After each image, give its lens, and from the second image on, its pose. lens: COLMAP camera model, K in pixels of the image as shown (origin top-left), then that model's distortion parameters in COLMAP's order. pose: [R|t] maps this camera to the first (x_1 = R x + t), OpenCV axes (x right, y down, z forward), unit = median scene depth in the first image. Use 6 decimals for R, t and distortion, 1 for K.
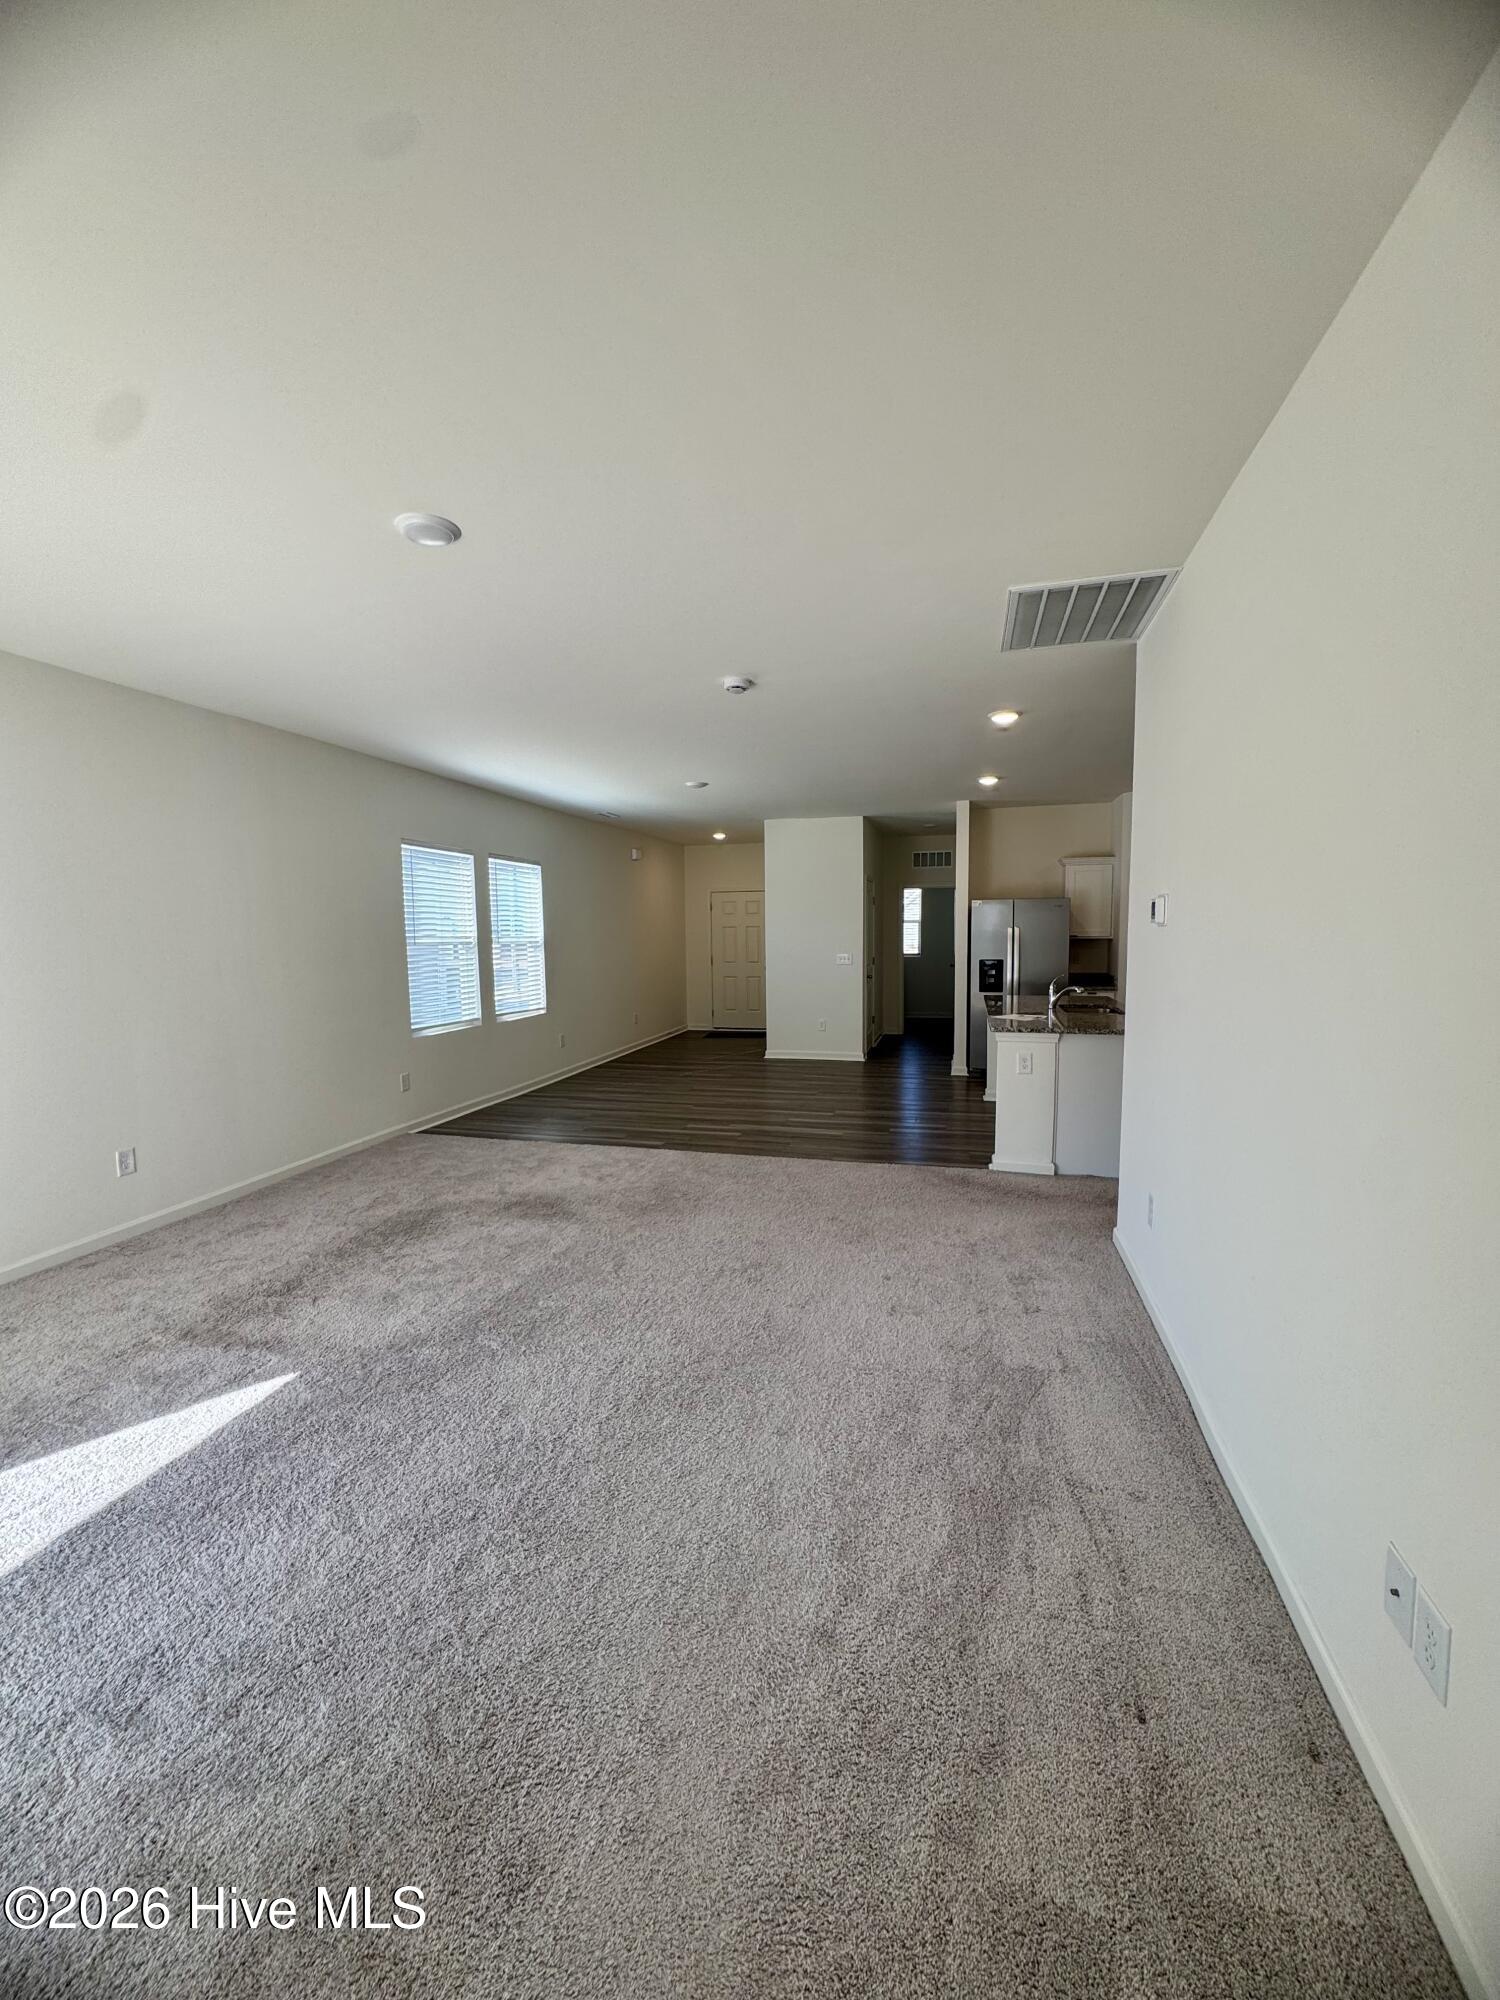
lens RADIAL K [[798.0, 0, 750.0], [0, 798.0, 1000.0], [0, 0, 1]] dist [-0.001752, -0.000428]
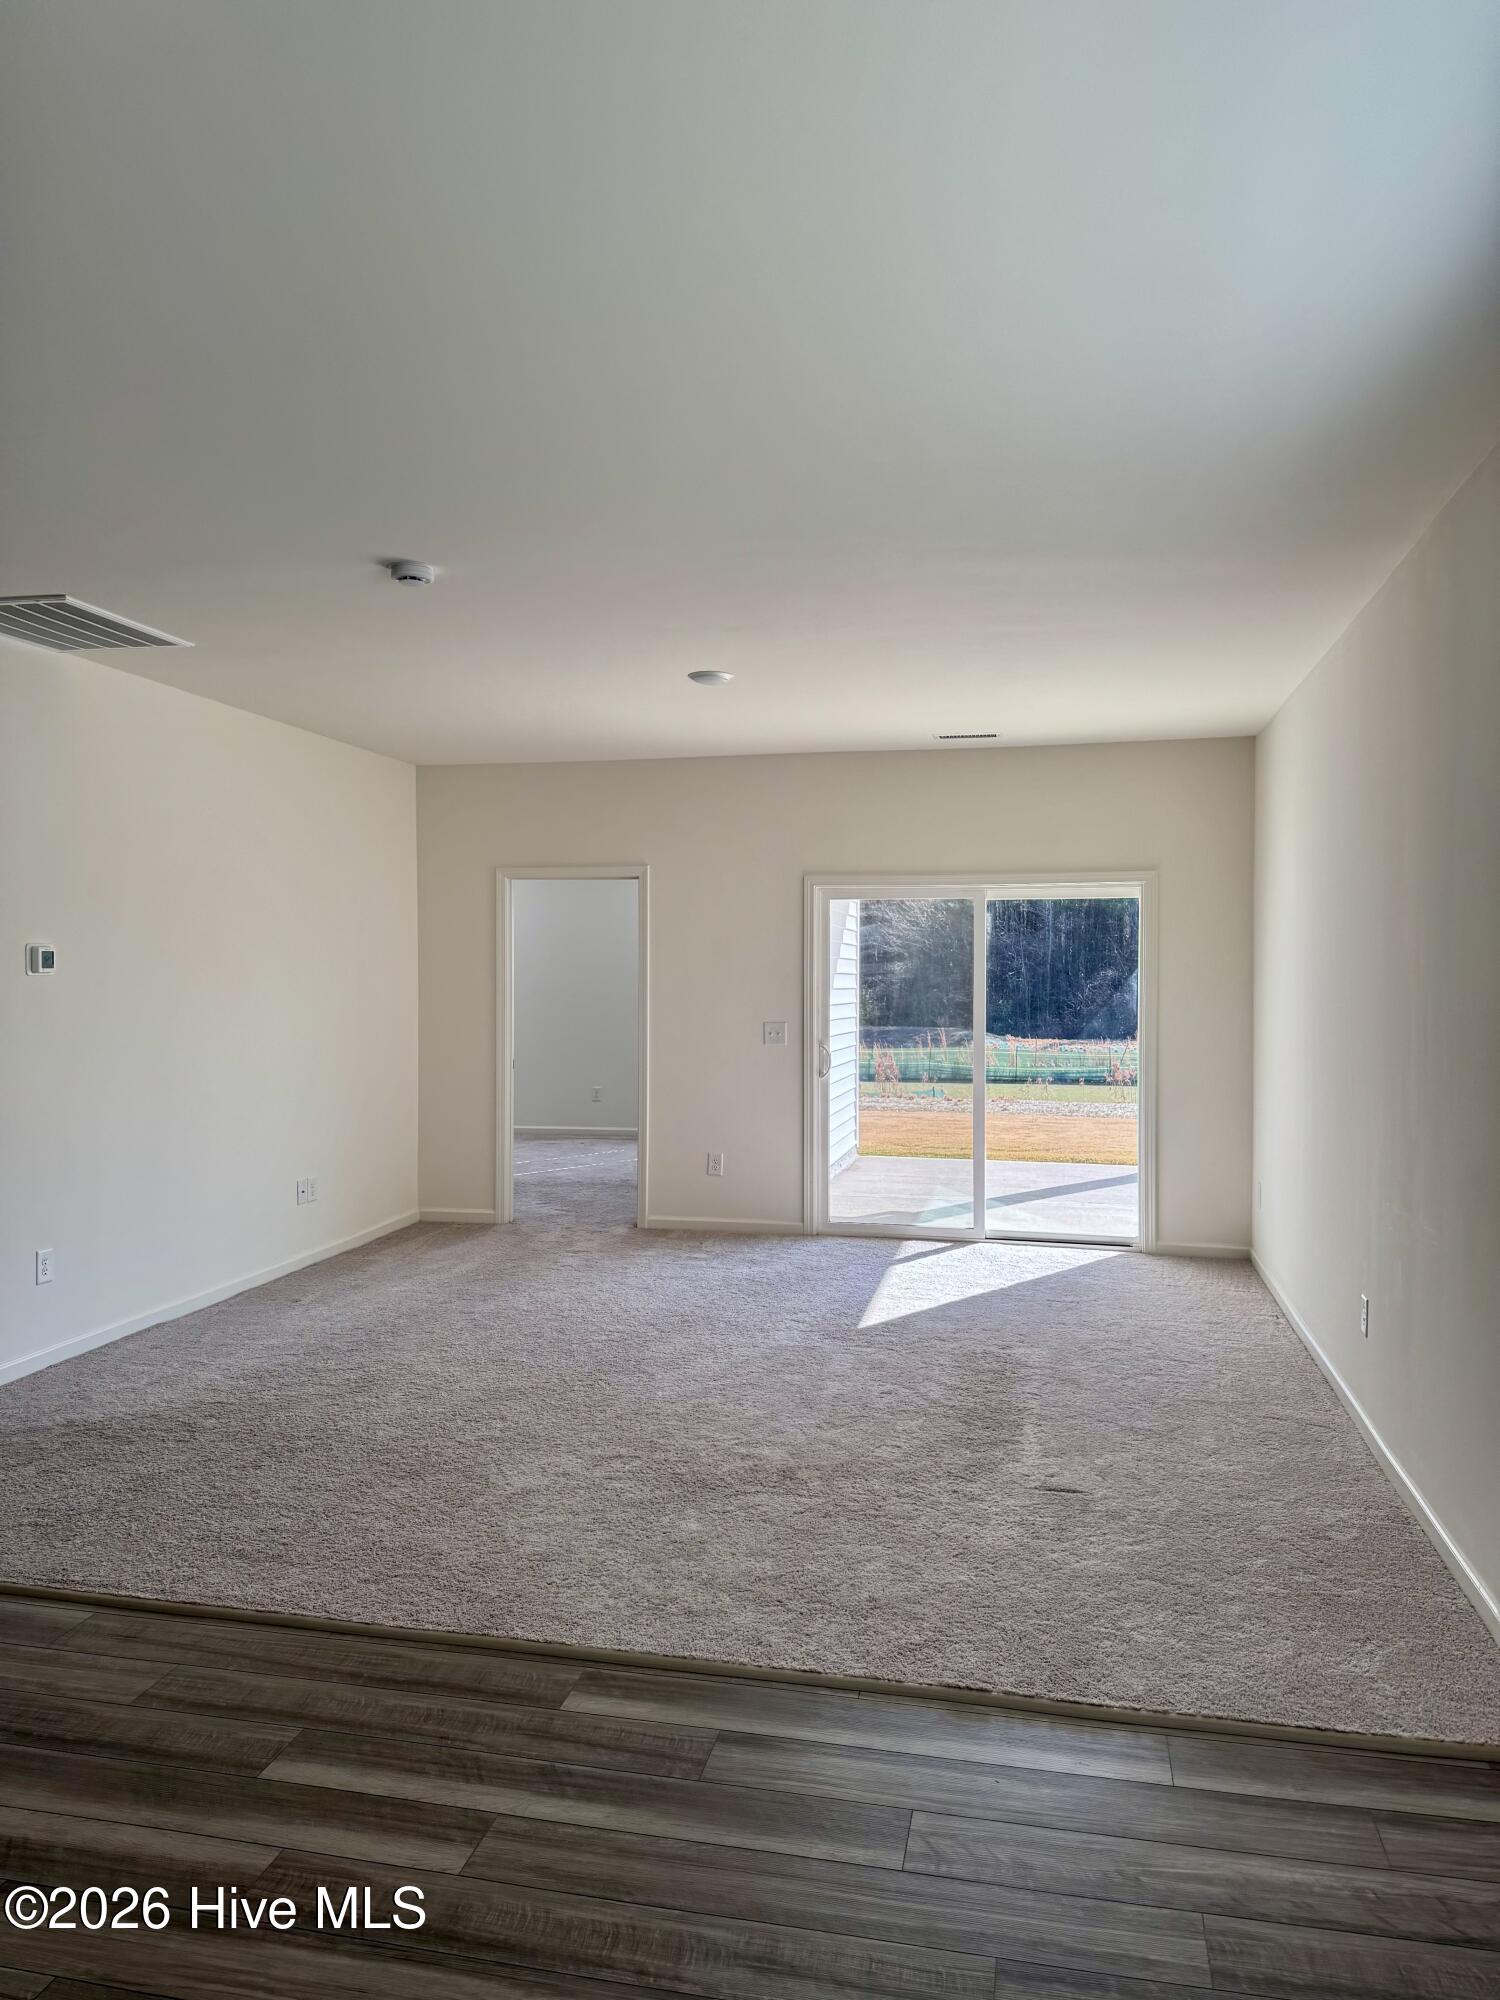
lens RADIAL K [[1402.9, 0, 750.0], [0, 1402.9, 1000.0], [0, 0, 1]] dist [0.018300, -0.000204]
pose [[-0.999174, 0.009630, -0.039472, -0.150662], [0.005364, 0.994267, 0.106791, -0.121906], [0.040274, 0.106491, -0.993498, 1.422221]]
